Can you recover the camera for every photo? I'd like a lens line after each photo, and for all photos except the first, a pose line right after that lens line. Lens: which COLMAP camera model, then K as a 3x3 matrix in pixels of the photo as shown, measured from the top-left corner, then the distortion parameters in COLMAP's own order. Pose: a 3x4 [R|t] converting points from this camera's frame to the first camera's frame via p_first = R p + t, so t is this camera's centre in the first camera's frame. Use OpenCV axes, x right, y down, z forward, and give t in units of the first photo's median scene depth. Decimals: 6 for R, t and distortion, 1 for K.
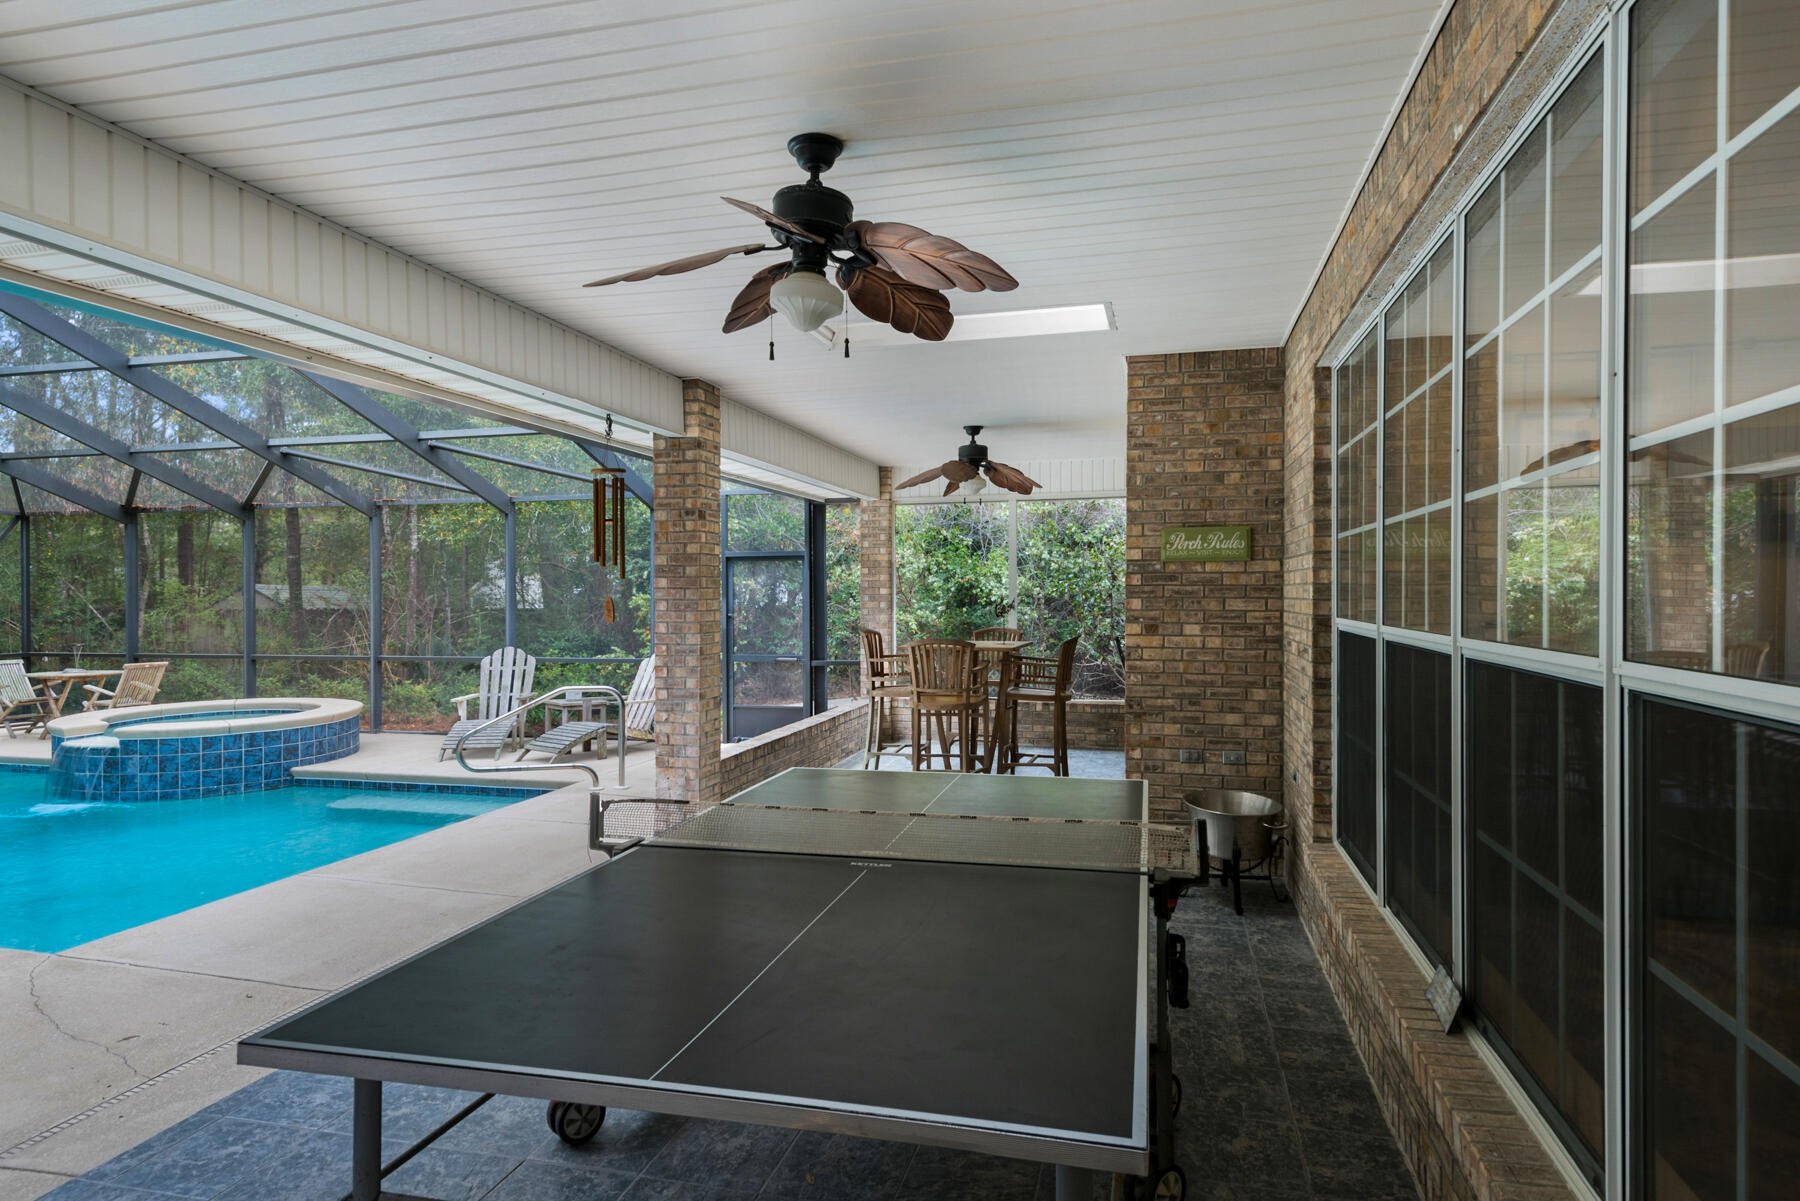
lens RADIAL K [[994.0, 0, 934.5], [0, 994.0, 594.8], [0, 0, 1]] dist [0.001128, -0.004646]
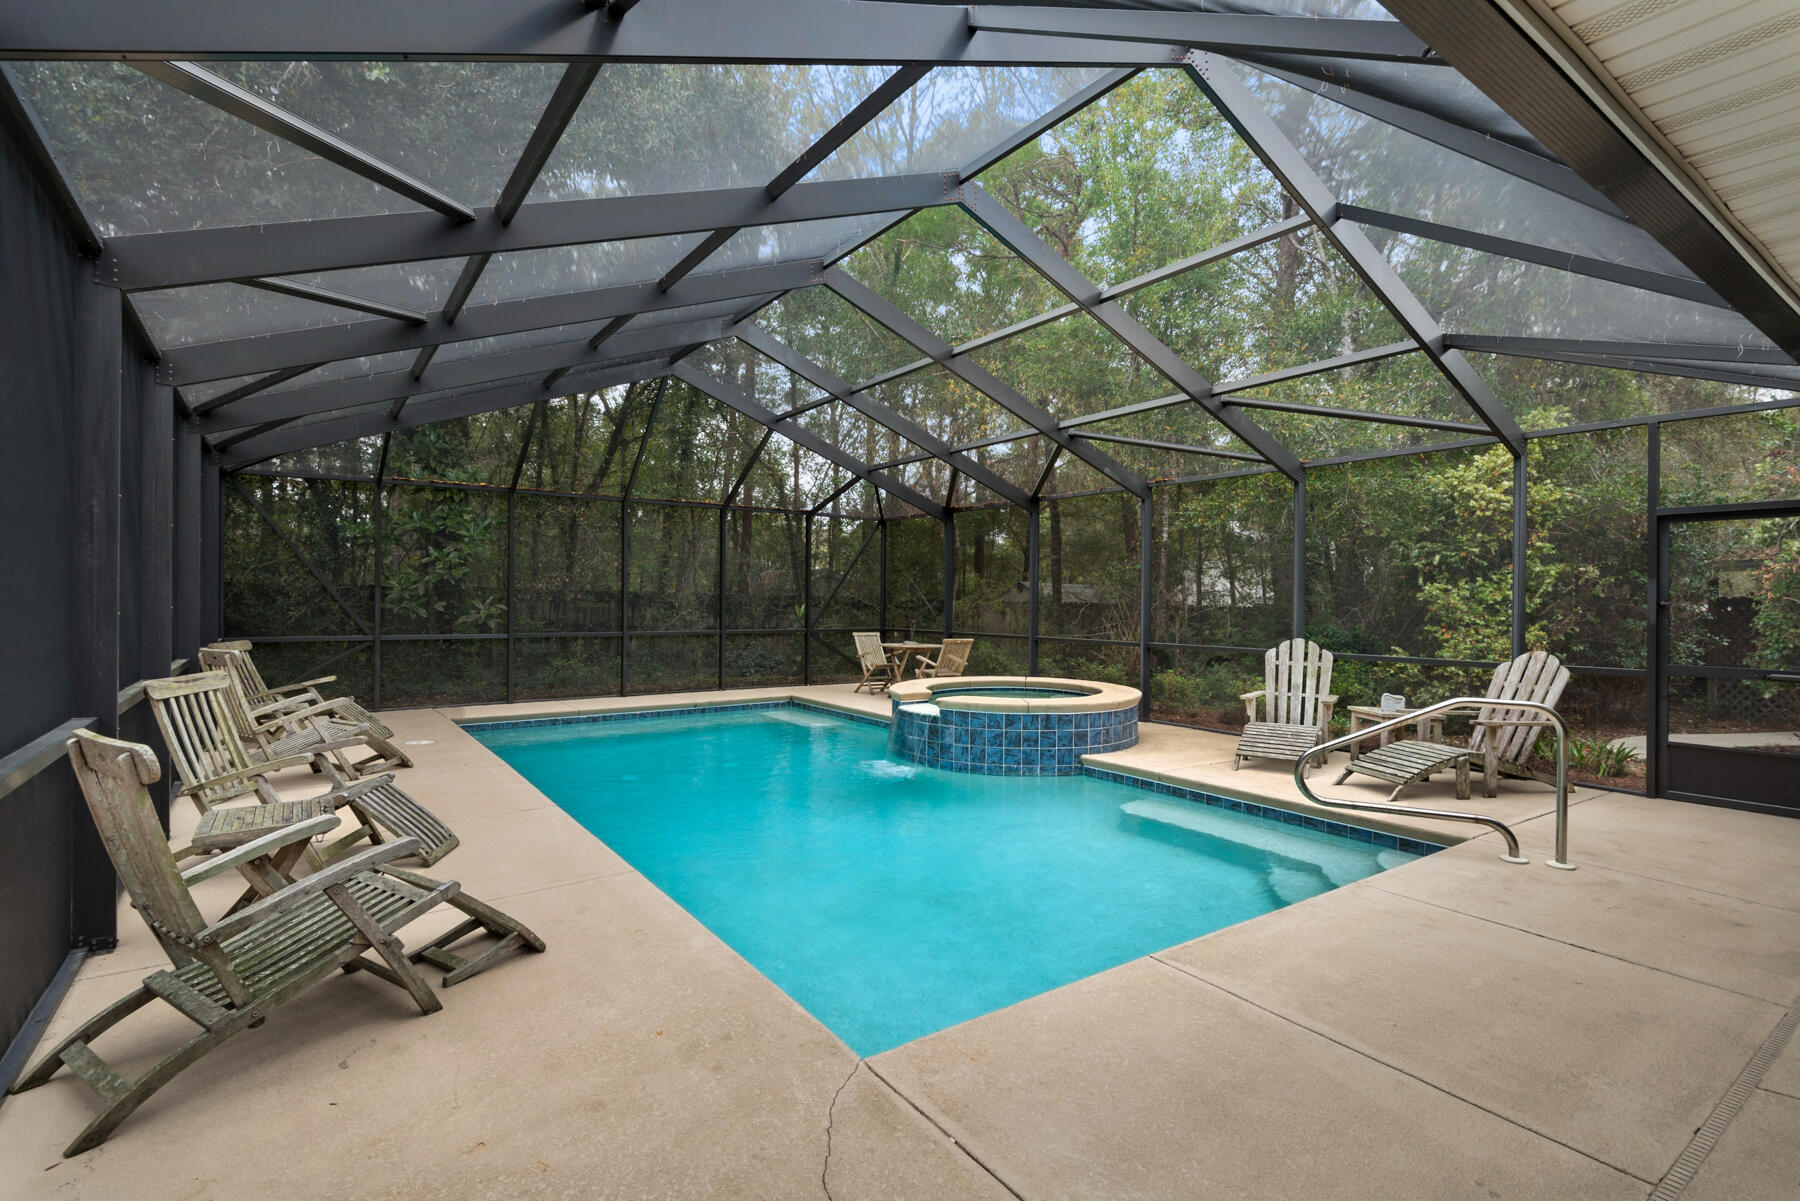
lens RADIAL K [[869.4, 0, 899.6], [0, 869.4, 598.2], [0, 0, 1]] dist [0.022119, -0.017228]
pose [[0.743992, 0.012295, -0.668075, -0.194083], [-0.015093, 0.999885, 0.001594, 0.022961], [0.668018, 0.008897, 0.744092, 0.231419]]
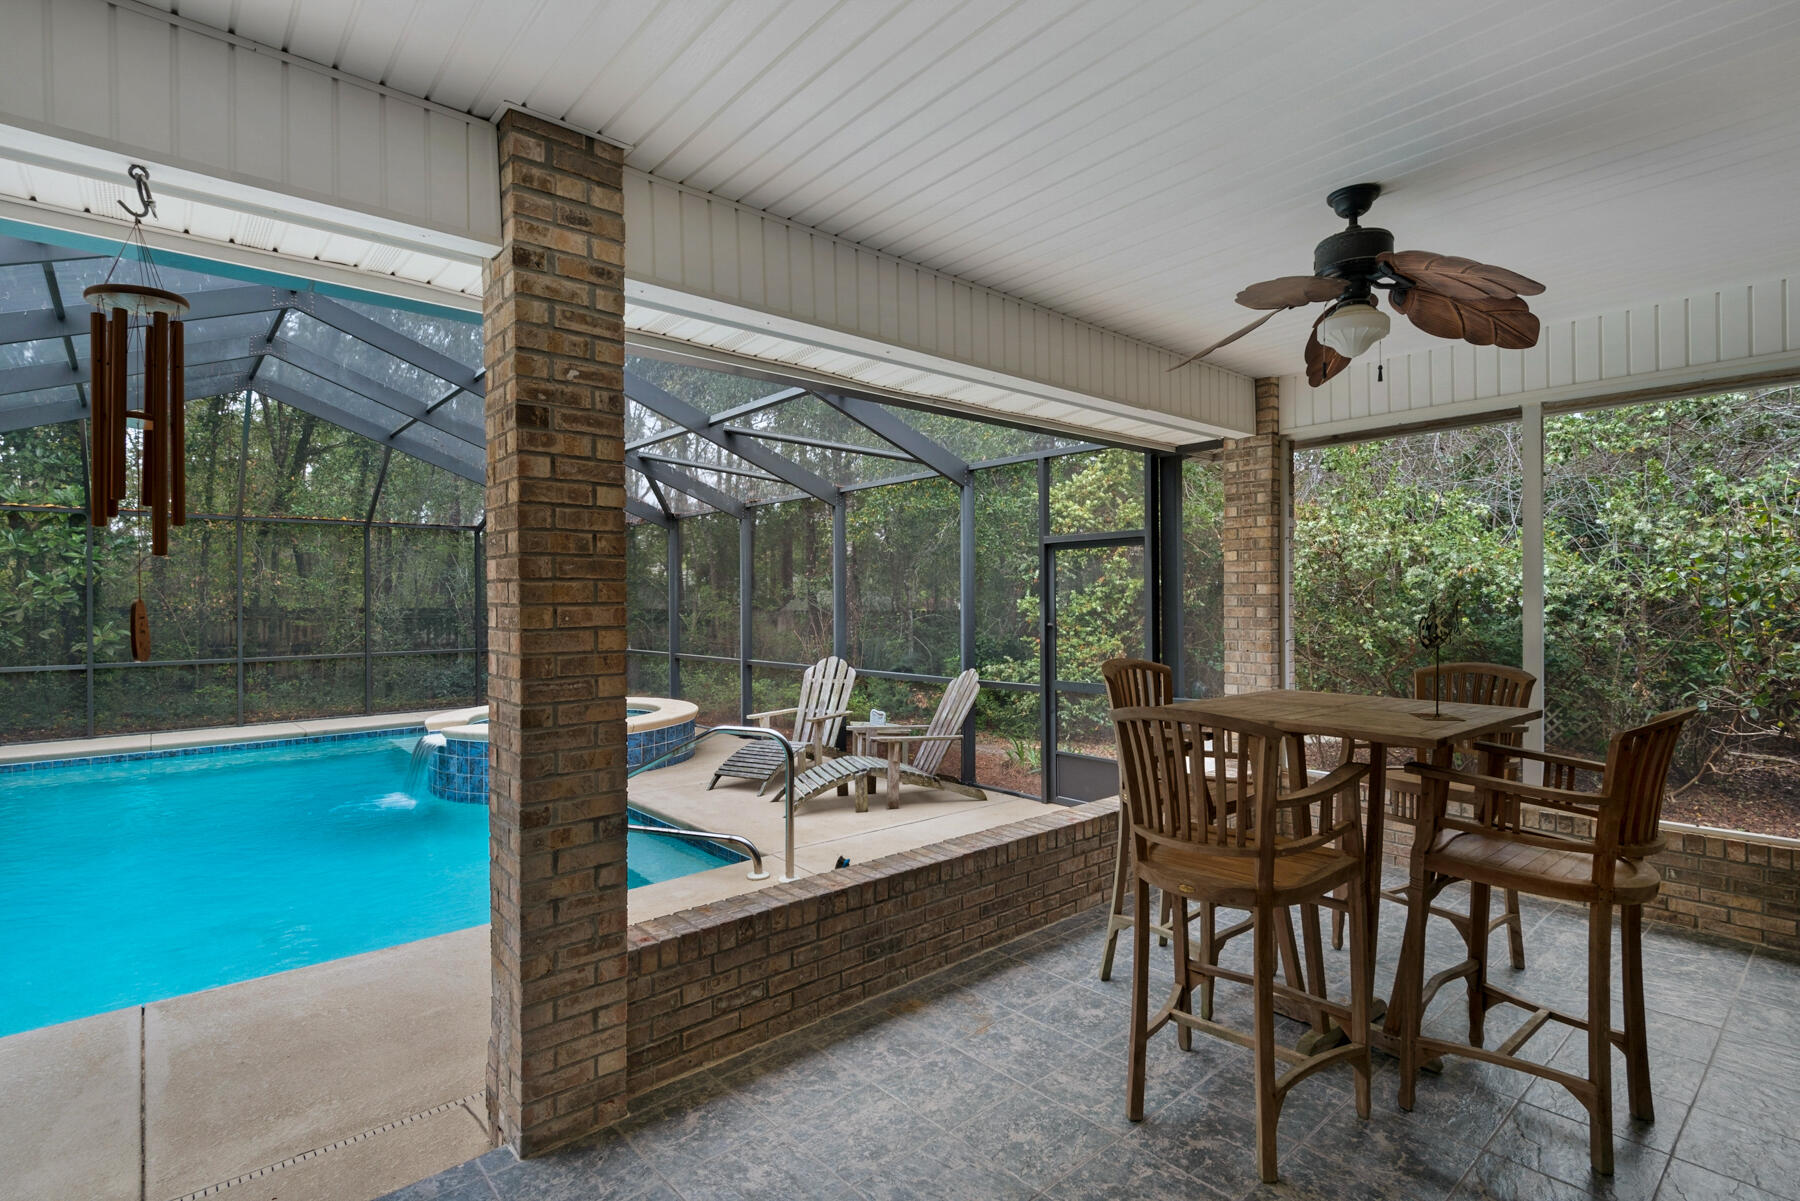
lens RADIAL K [[869.4, 0, 901.5], [0, 869.4, 600.1], [0, 0, 1]] dist [0.022119, -0.017228]
pose [[0.812729, -0.000101, -0.582641, 0.072344], [0.001748, 0.999996, 0.002265, 0.001006], [0.582639, -0.002859, 0.812726, 0.431777]]
